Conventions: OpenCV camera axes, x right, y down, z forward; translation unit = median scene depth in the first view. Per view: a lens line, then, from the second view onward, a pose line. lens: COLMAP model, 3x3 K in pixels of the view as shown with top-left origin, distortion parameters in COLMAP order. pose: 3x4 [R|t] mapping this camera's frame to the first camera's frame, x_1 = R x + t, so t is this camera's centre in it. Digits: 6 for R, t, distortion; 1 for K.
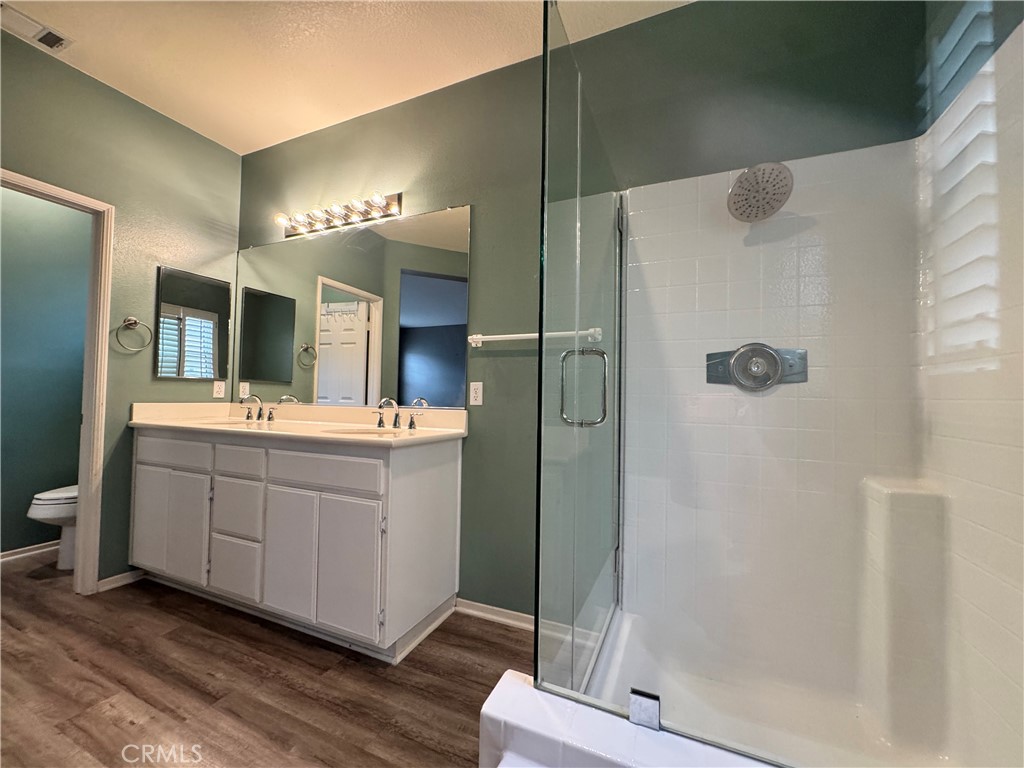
lens RADIAL K [[407.9, 0, 511.4], [0, 407.9, 385.0], [0, 0, 1]] dist [-0.003894, 0.001214]
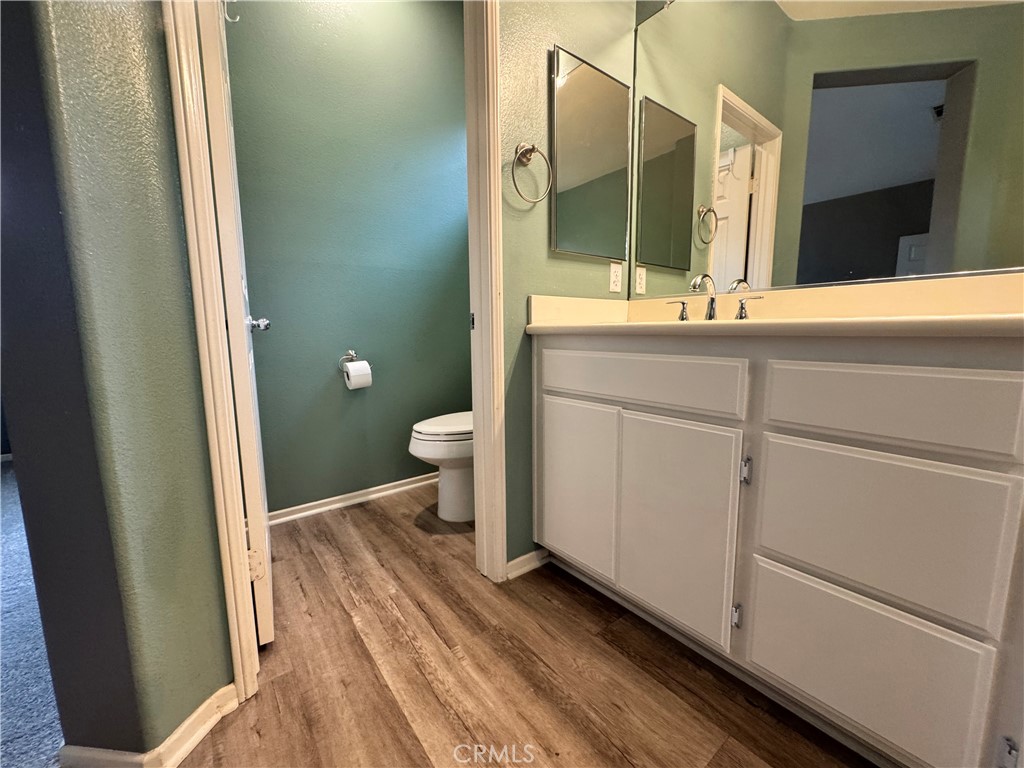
lens RADIAL K [[407.9, 0, 514.8], [0, 407.9, 383.1], [0, 0, 1]] dist [-0.003894, 0.001214]
pose [[0.881579, 0.037432, -0.470550, -0.664078], [0.037288, 0.988214, 0.148470, 0.084300], [0.470561, -0.148434, 0.869793, 0.442360]]
